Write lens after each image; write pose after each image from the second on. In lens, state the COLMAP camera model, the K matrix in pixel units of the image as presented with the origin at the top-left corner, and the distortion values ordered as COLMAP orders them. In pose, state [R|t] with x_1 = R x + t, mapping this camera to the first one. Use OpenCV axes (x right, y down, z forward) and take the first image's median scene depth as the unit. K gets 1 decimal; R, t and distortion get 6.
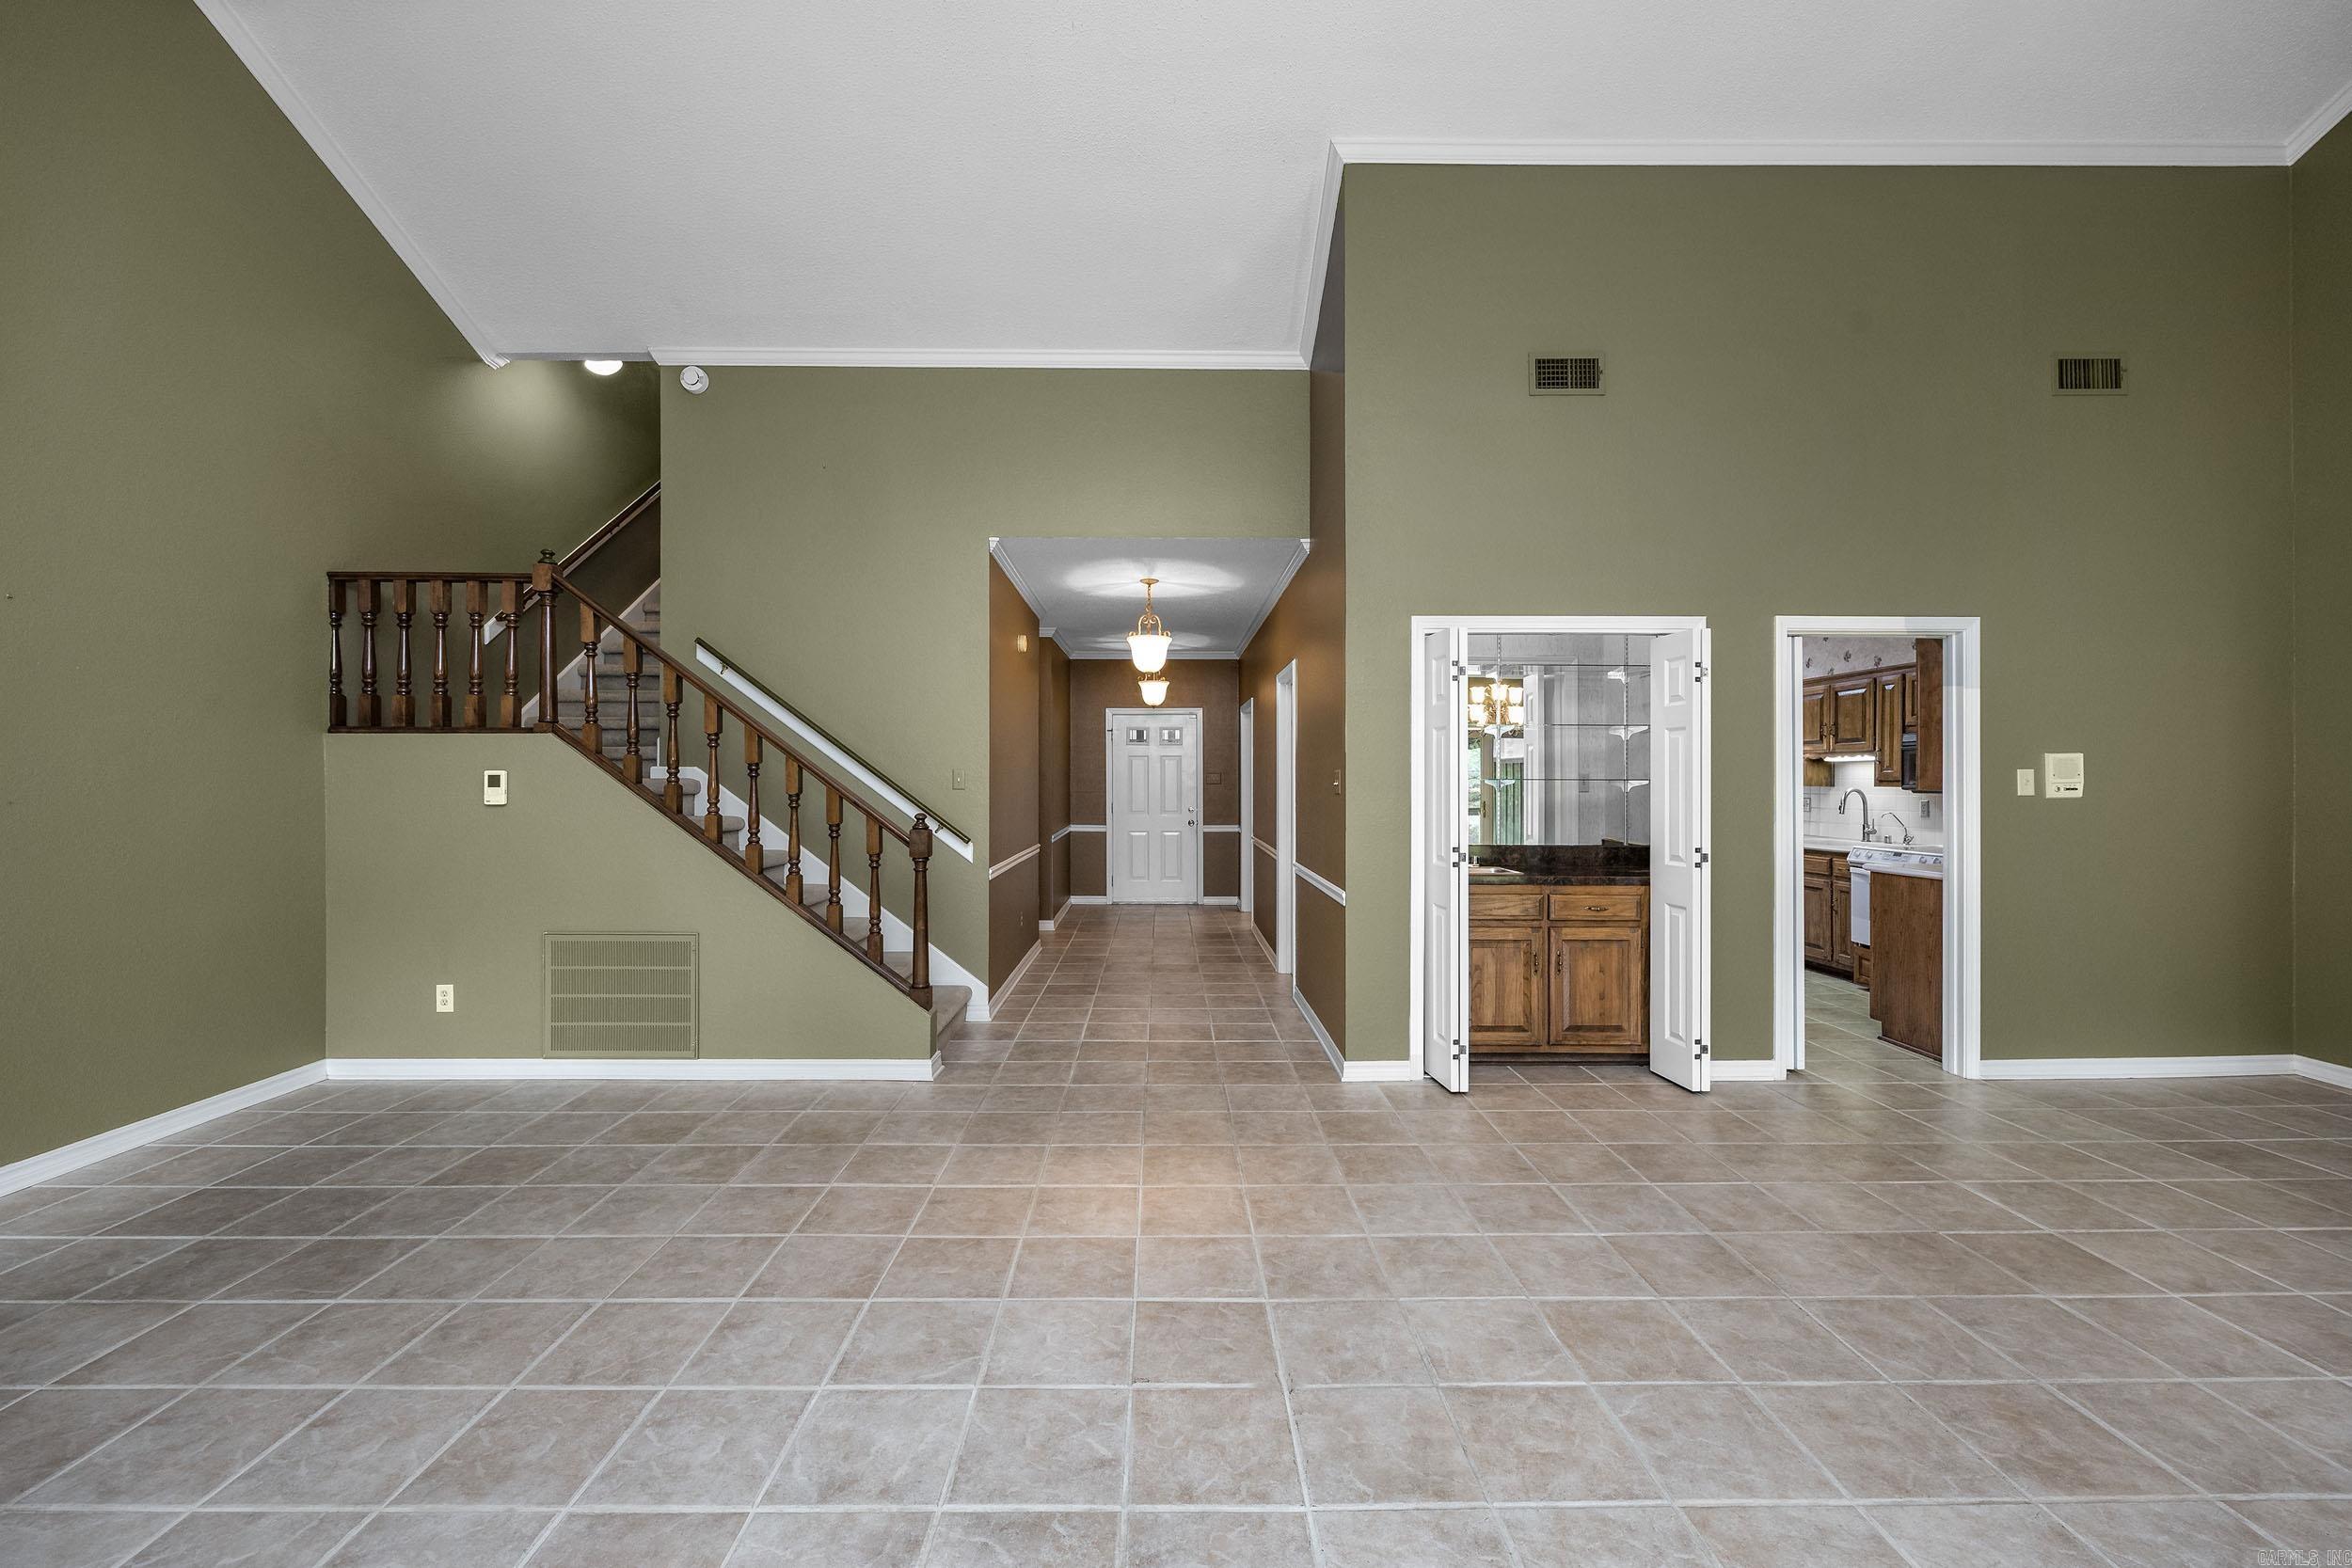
lens RADIAL K [[929.0, 0, 1210.6], [0, 929.0, 787.6], [0, 0, 1]] dist [-0.001840, -0.000200]
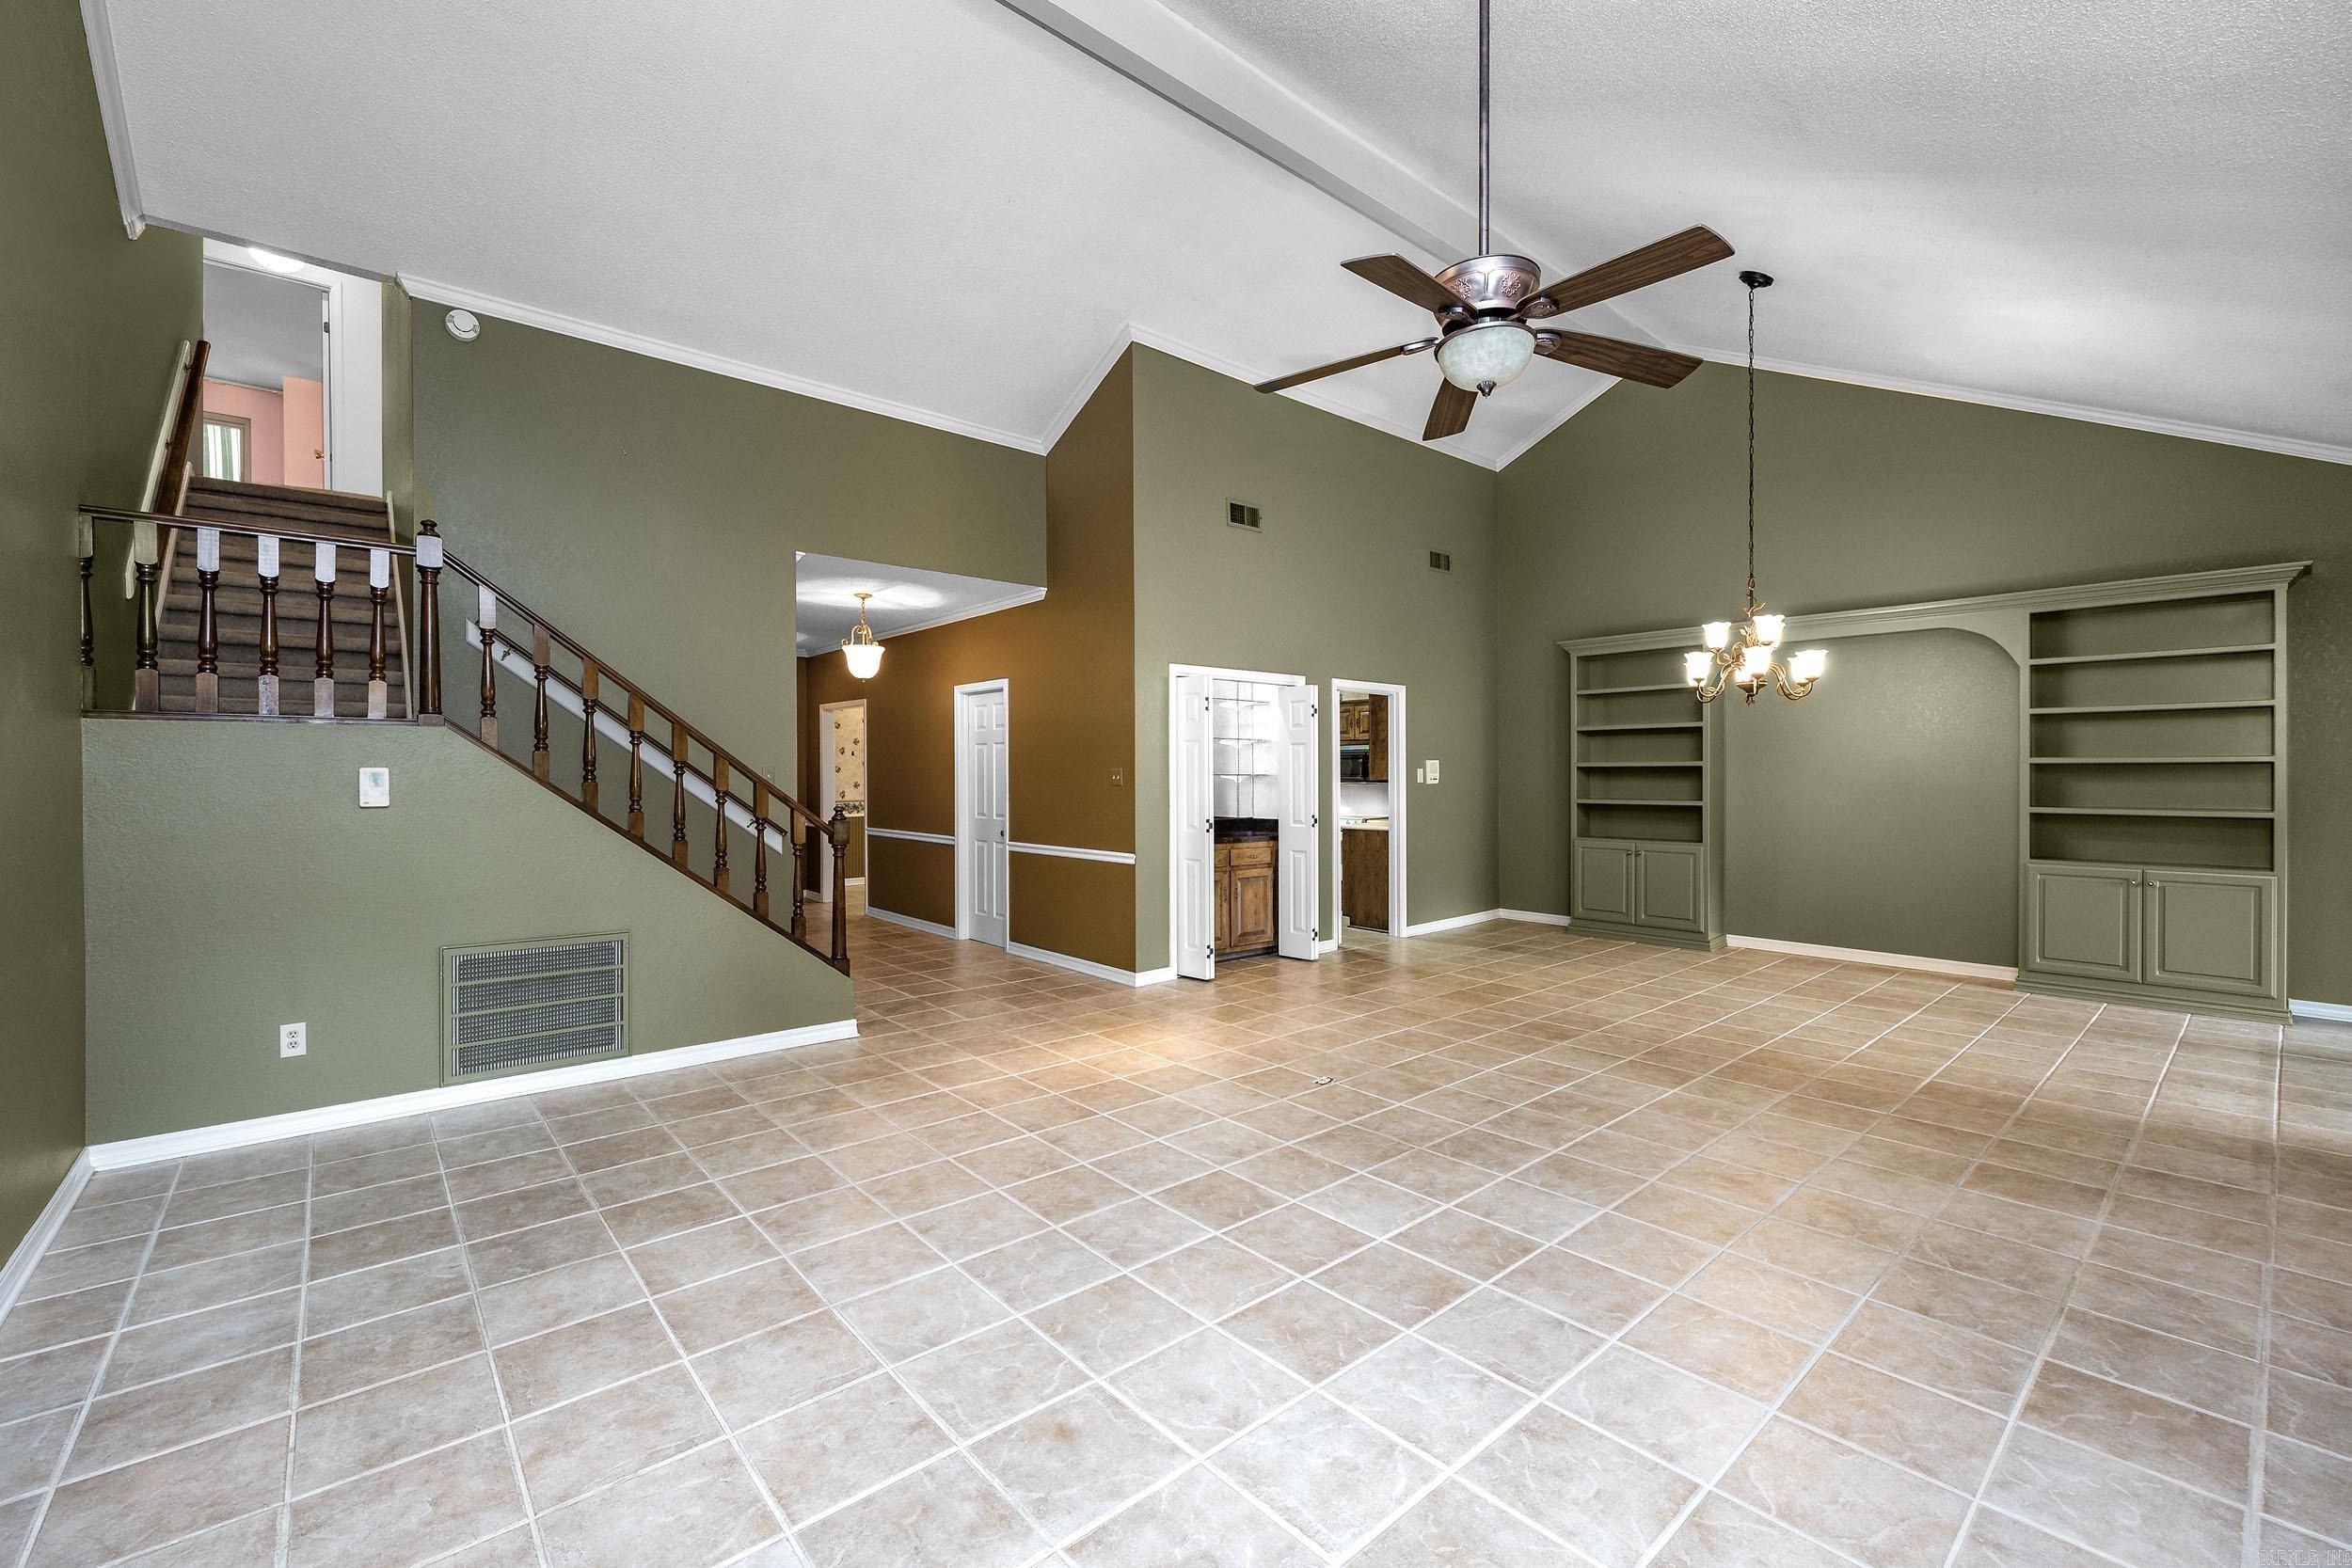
lens RADIAL K [[931.8, 0, 1222.6], [0, 931.8, 793.4], [0, 0, 1]] dist [-0.007239, 0.000418]
pose [[0.757609, -0.015101, 0.652534, -0.681734], [0.005556, 0.999845, 0.016688, -0.004710], [-0.652685, -0.009017, 0.757576, -0.168973]]
